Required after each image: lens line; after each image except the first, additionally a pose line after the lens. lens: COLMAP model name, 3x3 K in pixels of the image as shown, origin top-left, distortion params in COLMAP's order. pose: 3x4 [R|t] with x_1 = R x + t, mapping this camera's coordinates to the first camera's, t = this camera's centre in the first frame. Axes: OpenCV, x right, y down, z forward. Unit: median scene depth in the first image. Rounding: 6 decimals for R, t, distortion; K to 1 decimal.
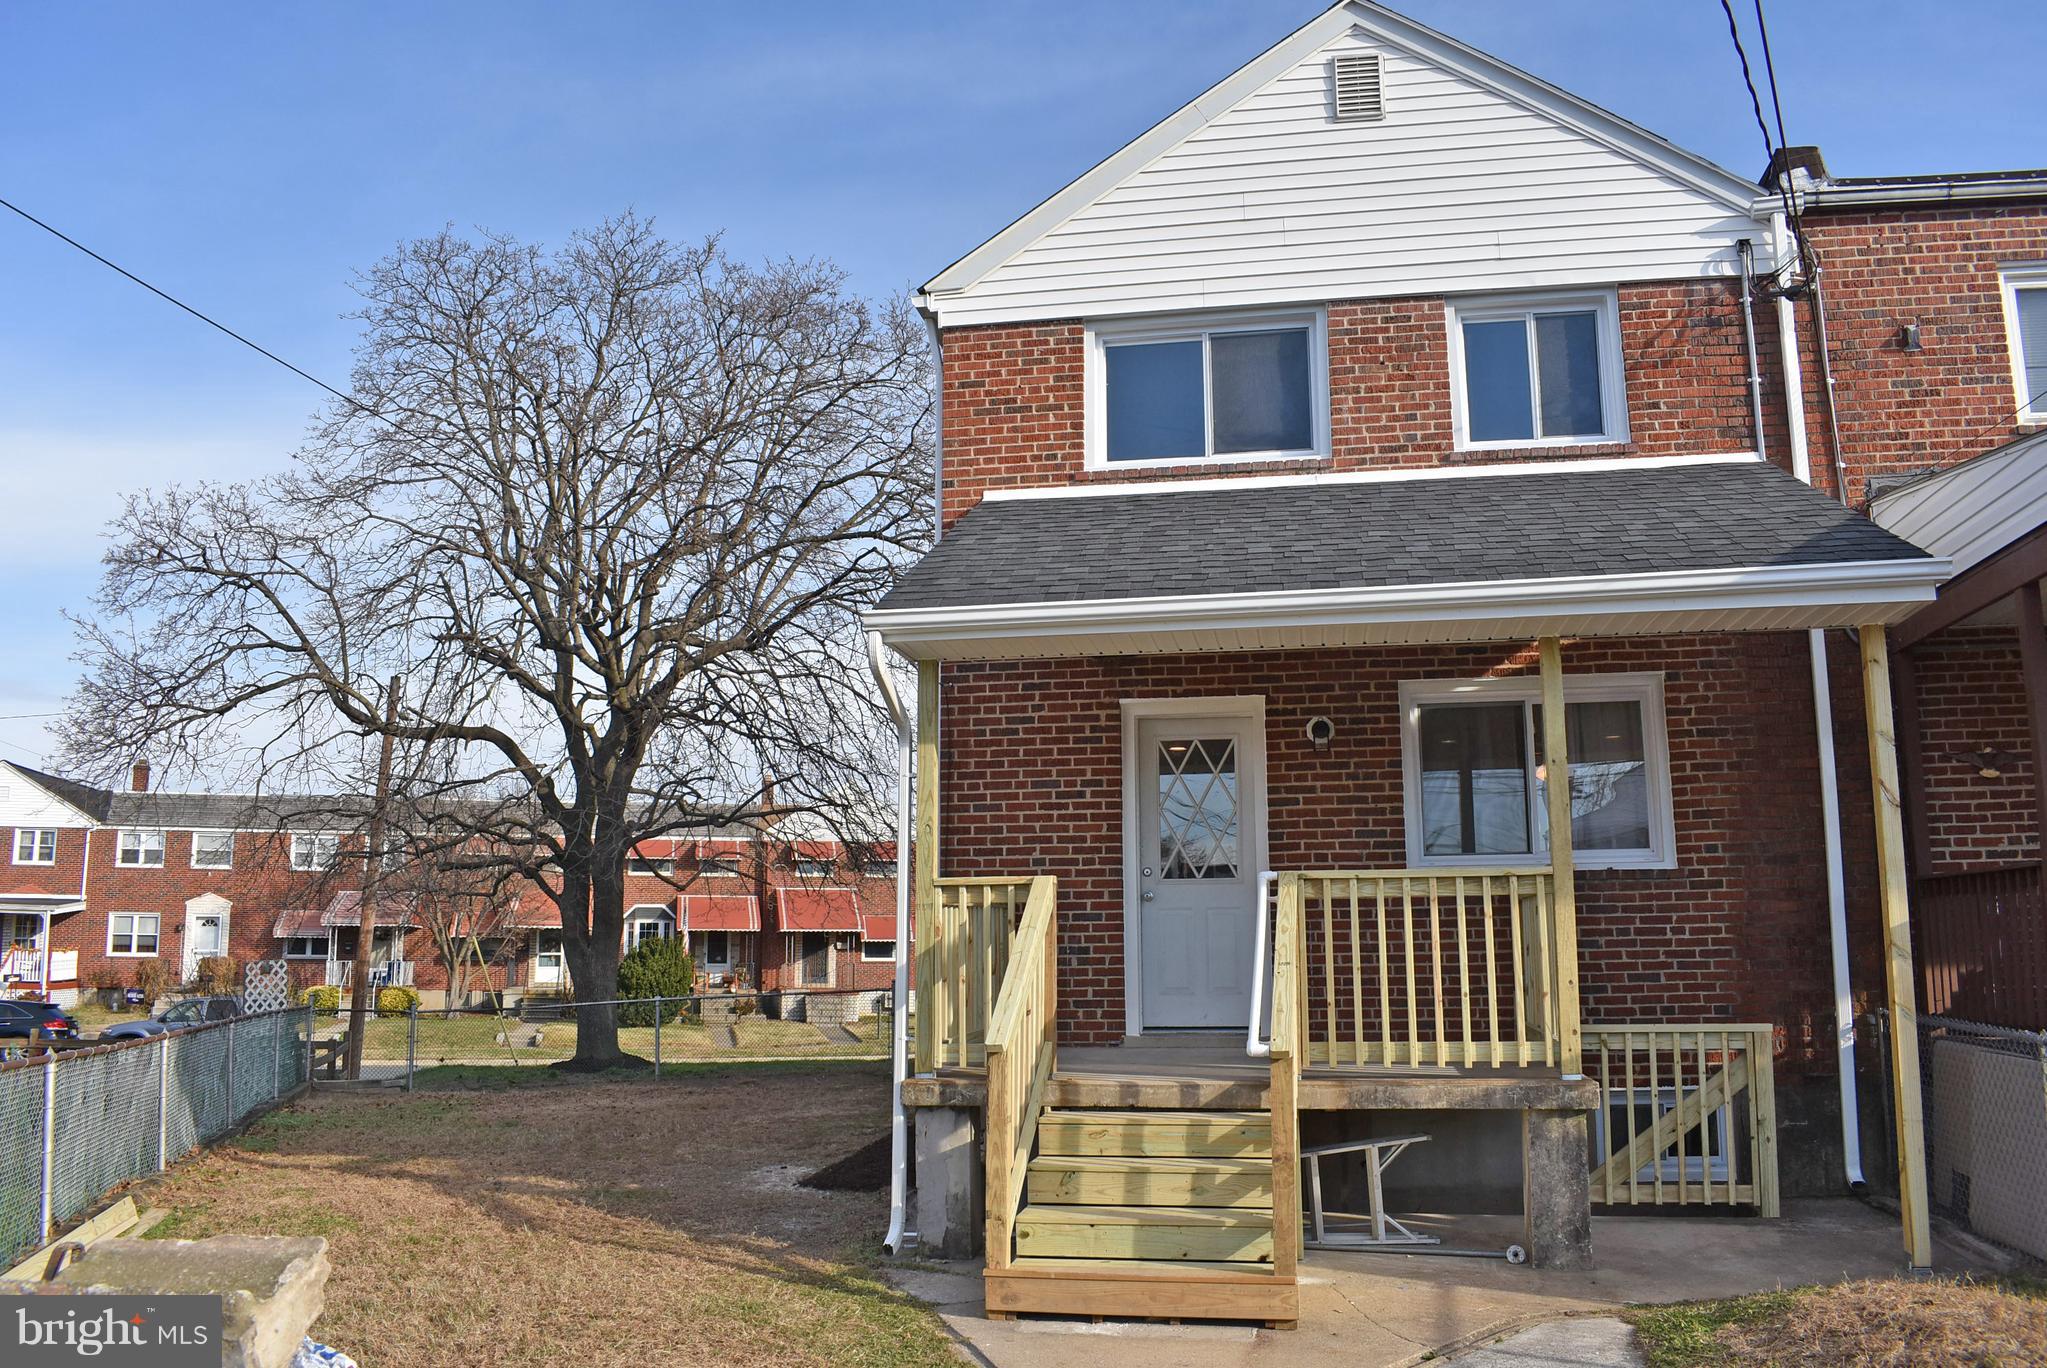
lens RADIAL K [[1604.6, 0, 1037.7], [0, 1604.6, 692.9], [0, 0, 1]] dist [-0.100366, 0.021992]
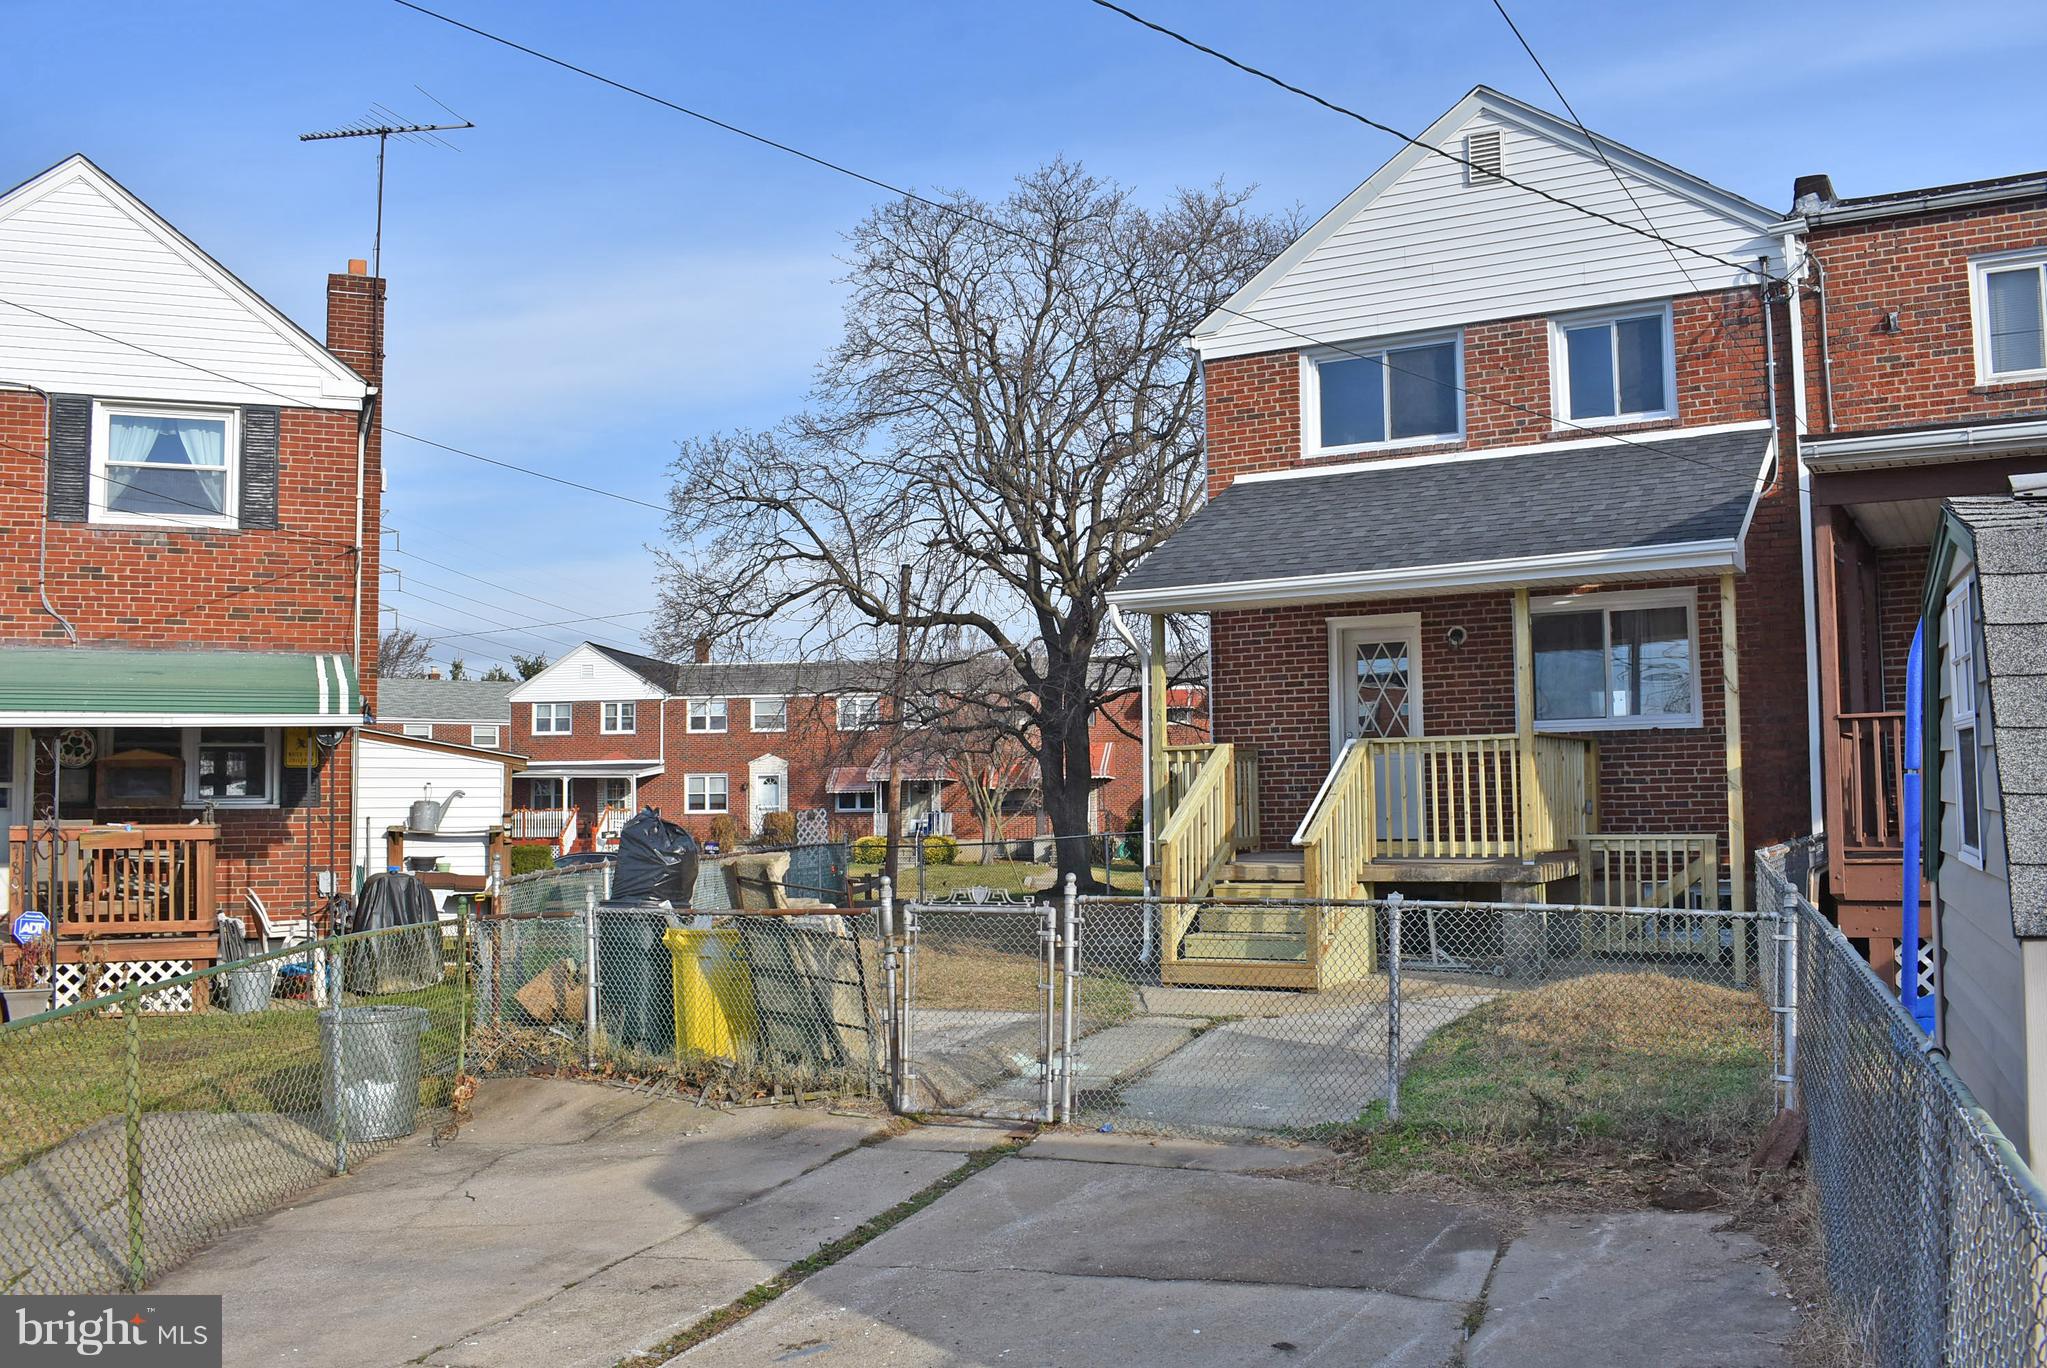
lens RADIAL K [[1832.7, 0, 1029.7], [0, 1832.7, 678.5], [0, 0, 1]] dist [-0.089763, 0.012686]
pose [[0.941375, -0.031877, -0.335852, 0.342499], [0.063566, 0.994454, 0.083784, -0.094135], [0.331319, -0.100221, 0.938181, -0.633351]]
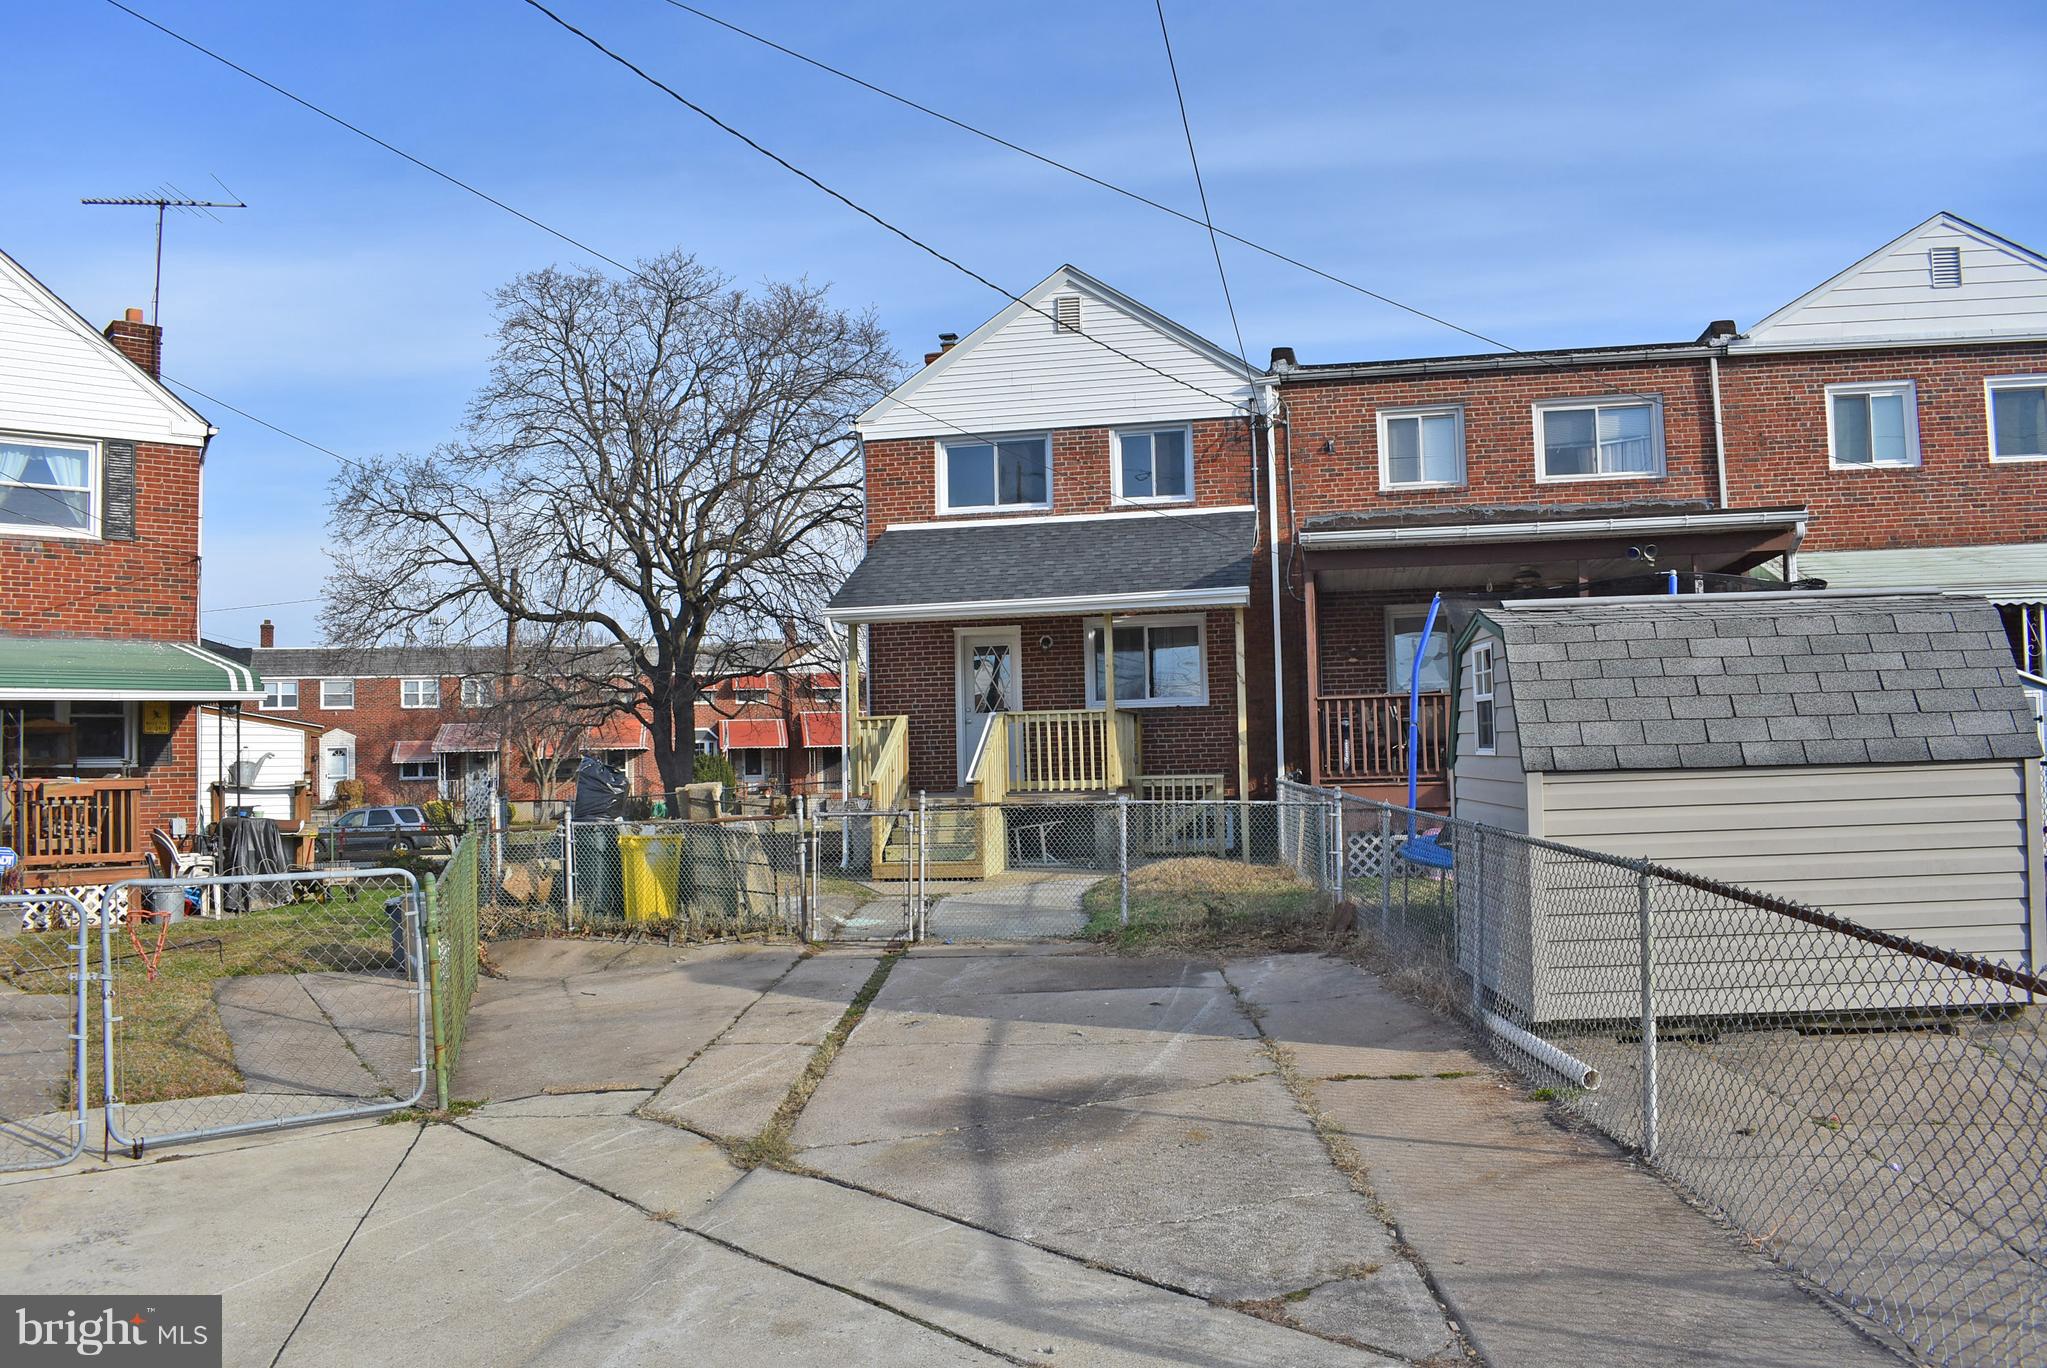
lens RADIAL K [[1604.6, 0, 1025.1], [0, 1604.6, 681.0], [0, 0, 1]] dist [-0.100366, 0.021992]
pose [[0.999519, -0.020420, -0.023332, 0.185262], [0.022815, 0.993946, 0.107474, -0.143941], [0.020996, -0.107955, 0.993934, -1.038960]]
